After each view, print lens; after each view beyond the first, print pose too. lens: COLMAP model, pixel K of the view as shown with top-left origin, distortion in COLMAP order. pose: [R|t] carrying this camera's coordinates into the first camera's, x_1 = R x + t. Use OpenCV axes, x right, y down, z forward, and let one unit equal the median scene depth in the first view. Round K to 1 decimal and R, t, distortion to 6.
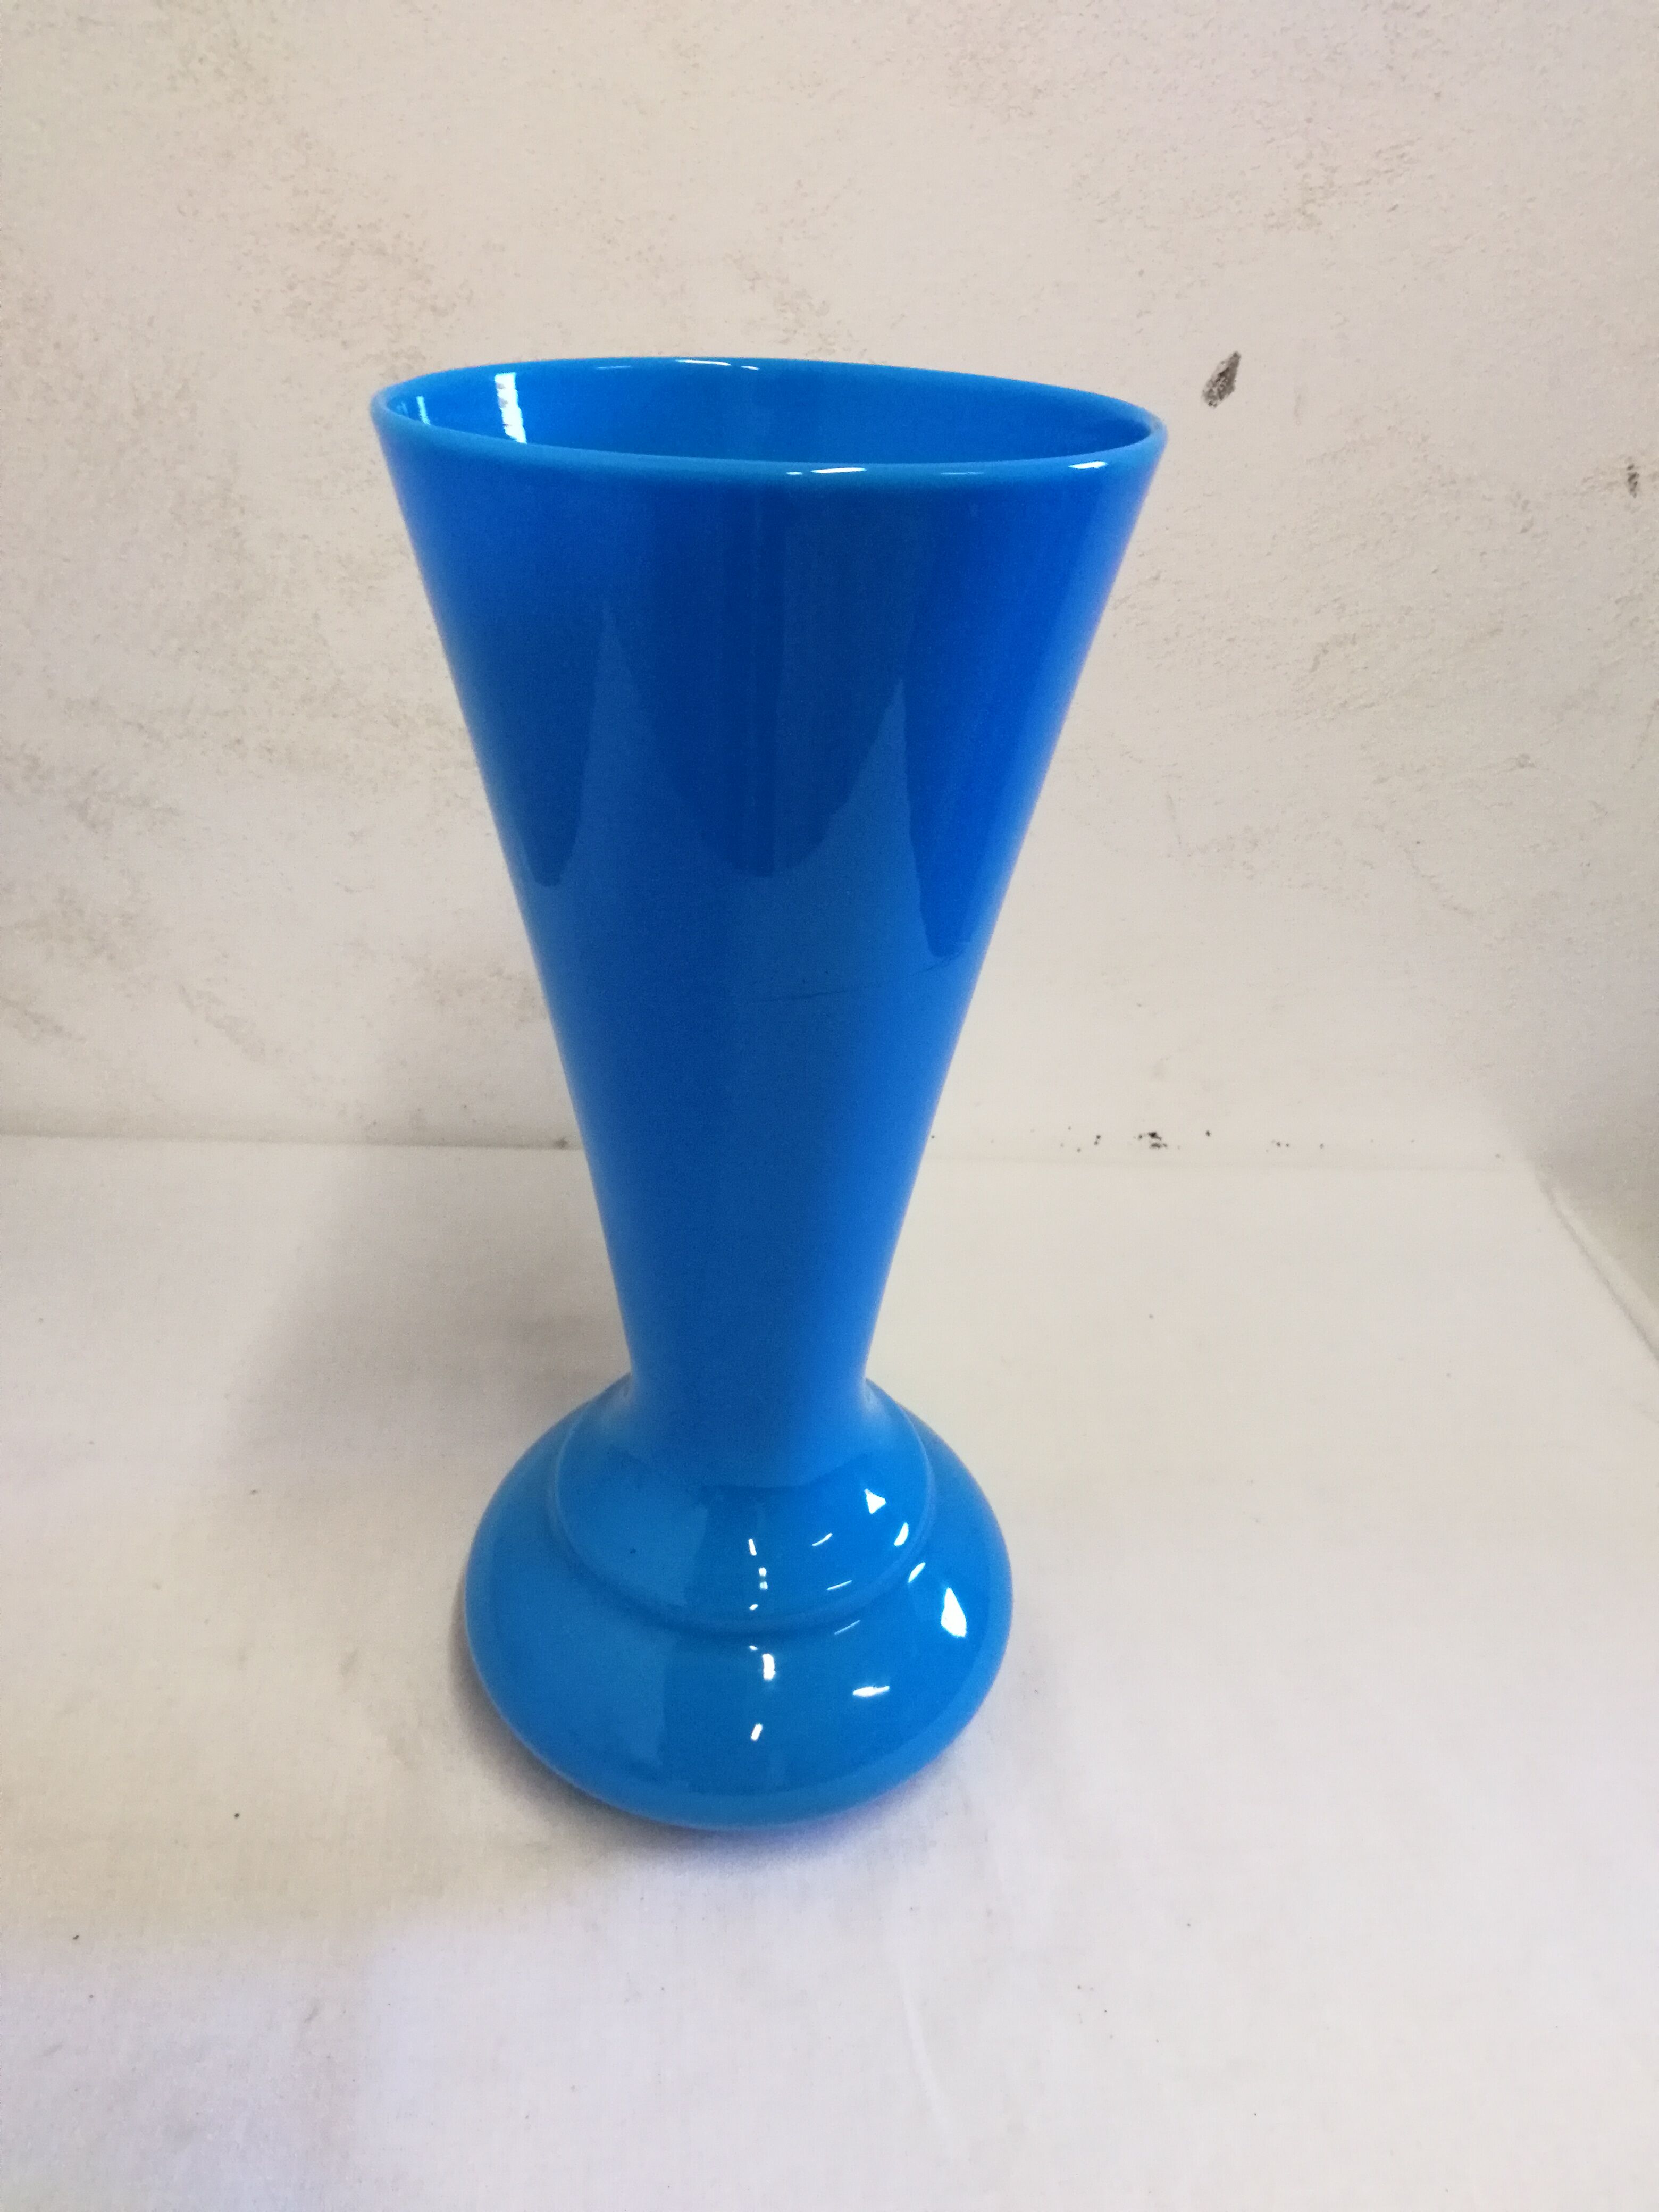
lens RADIAL K [[1520.7, 0, 820.6], [0, 1520.7, 1153.3], [0, 0, 1]] dist [-0.010537, -0.001325]
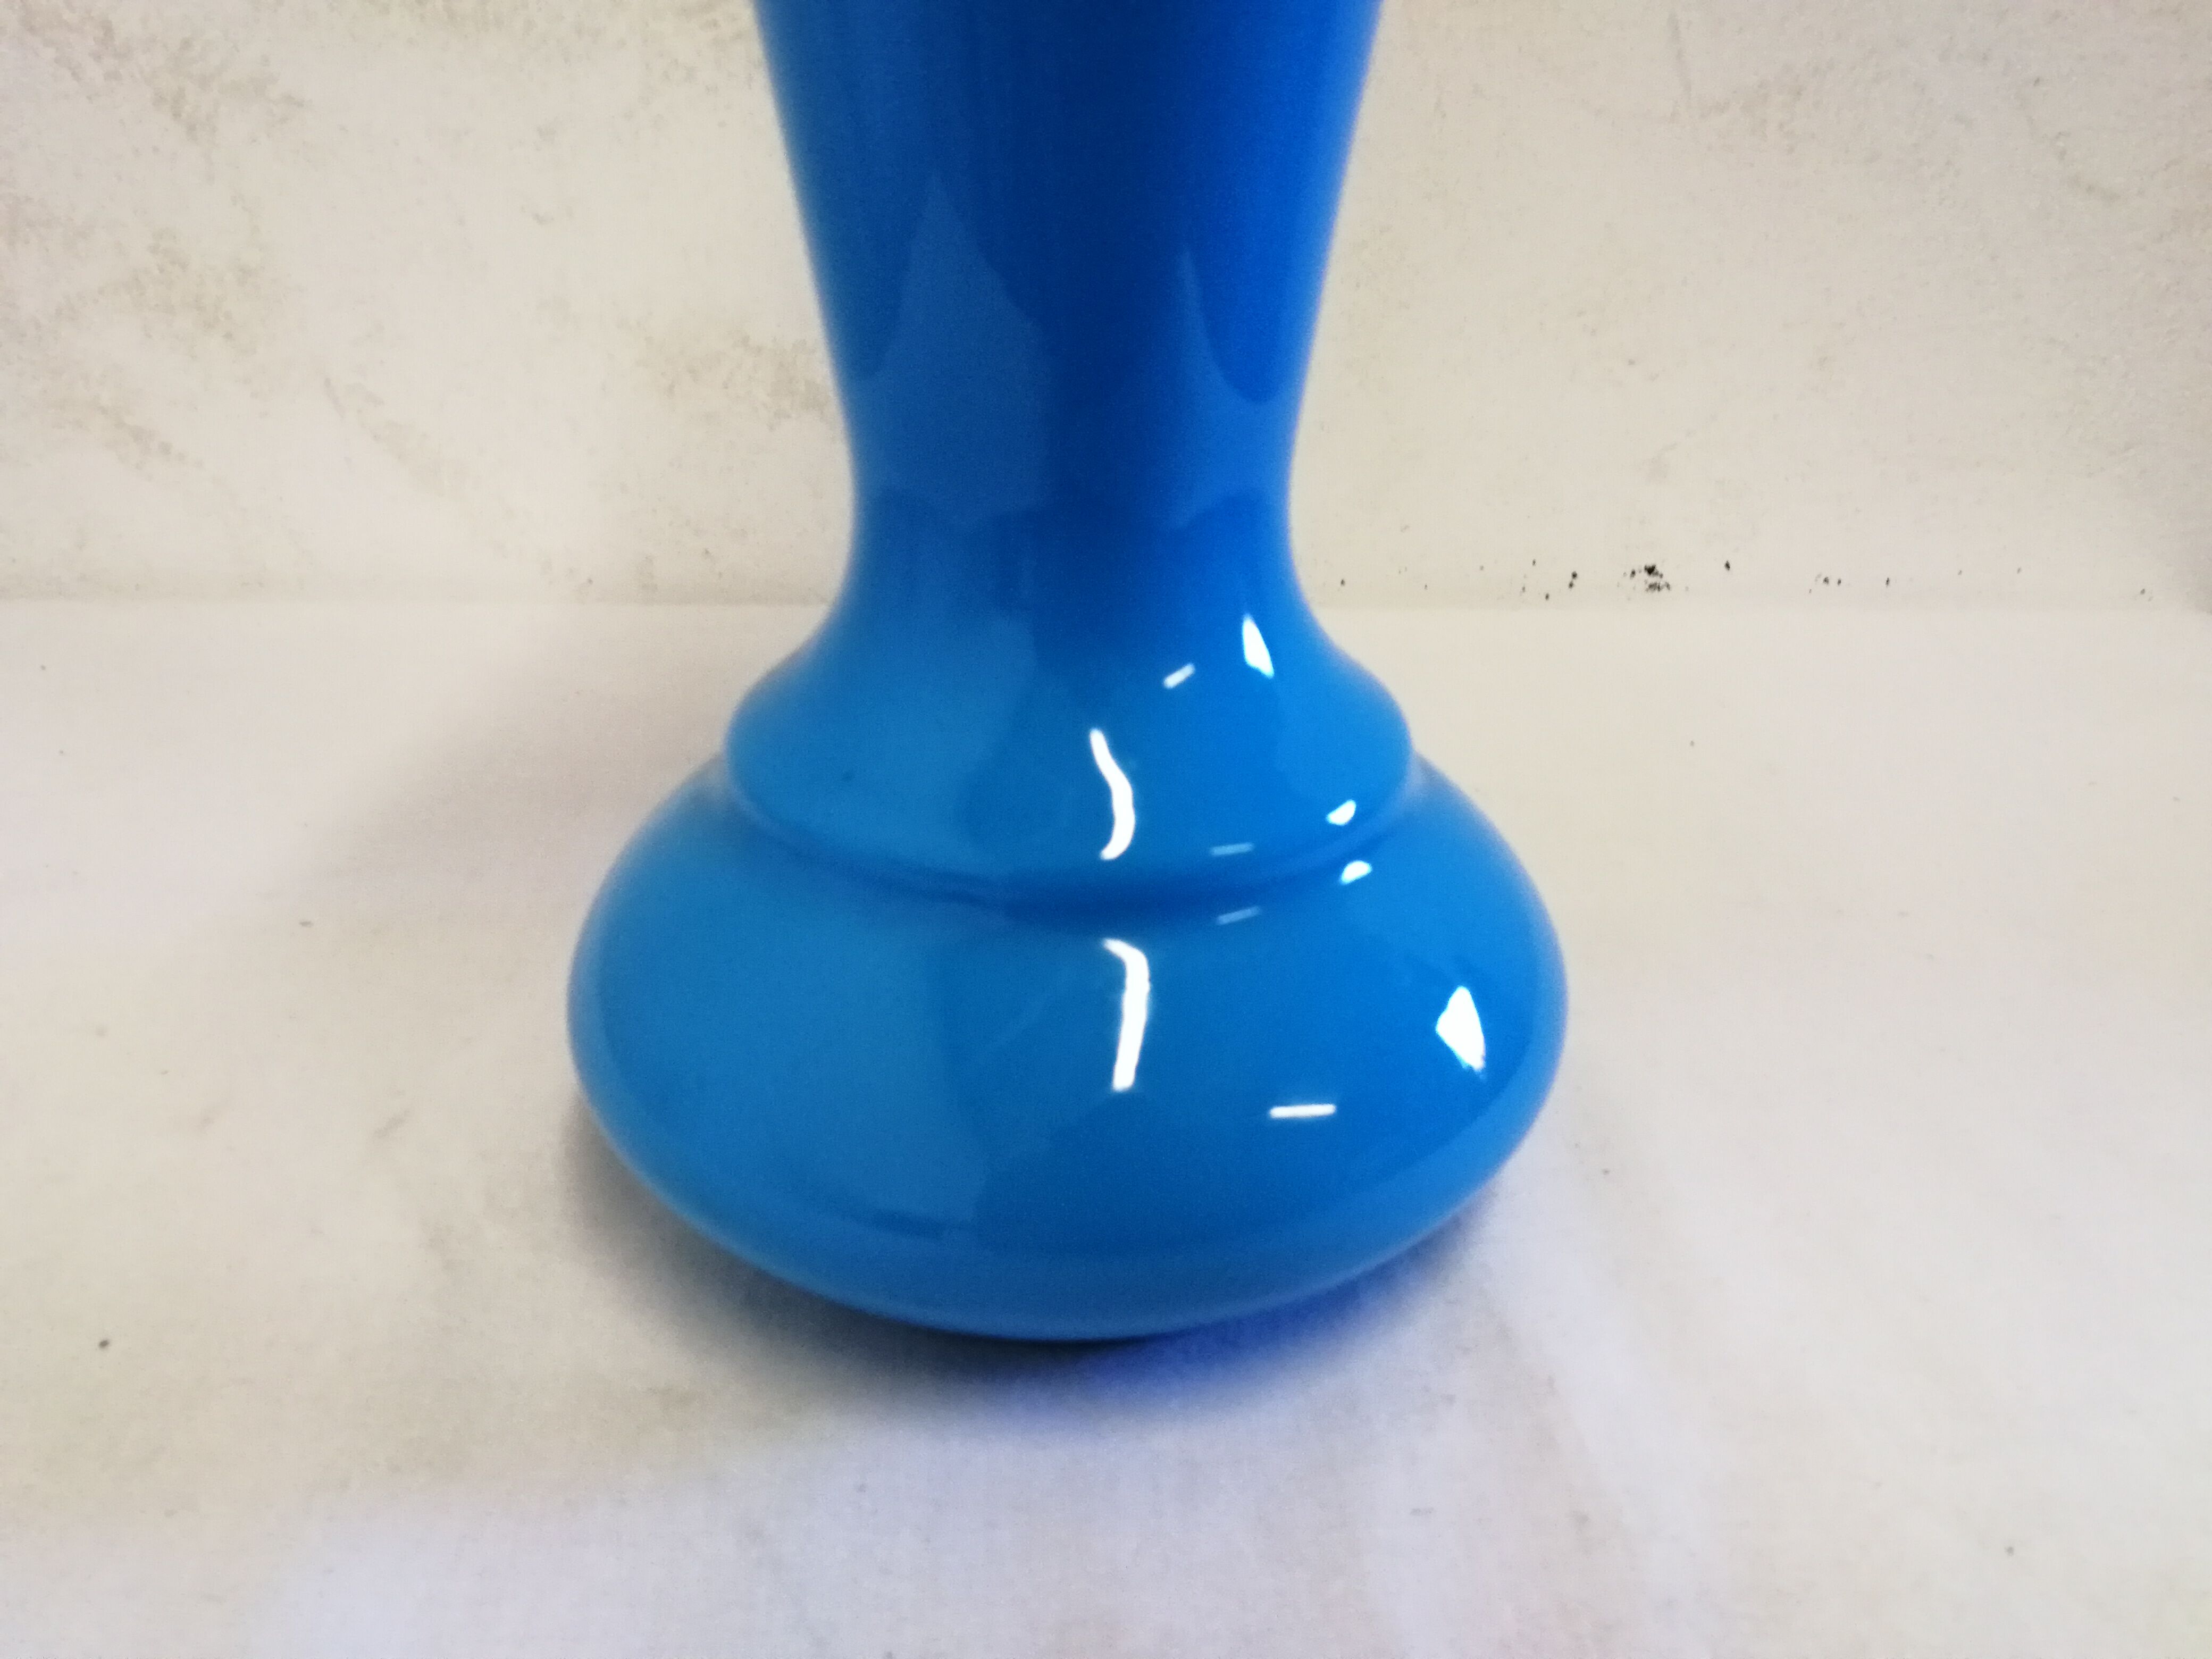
lens RADIAL K [[1589.6, 0, 1095.2], [0, 1589.6, 805.9], [0, 0, 1]] dist [0.008606, 0.006145]
pose [[0.998268, -0.022216, -0.054483, -0.006373], [0.016935, 0.995281, -0.095549, 0.214835], [0.056348, 0.094460, 0.993933, 0.313968]]
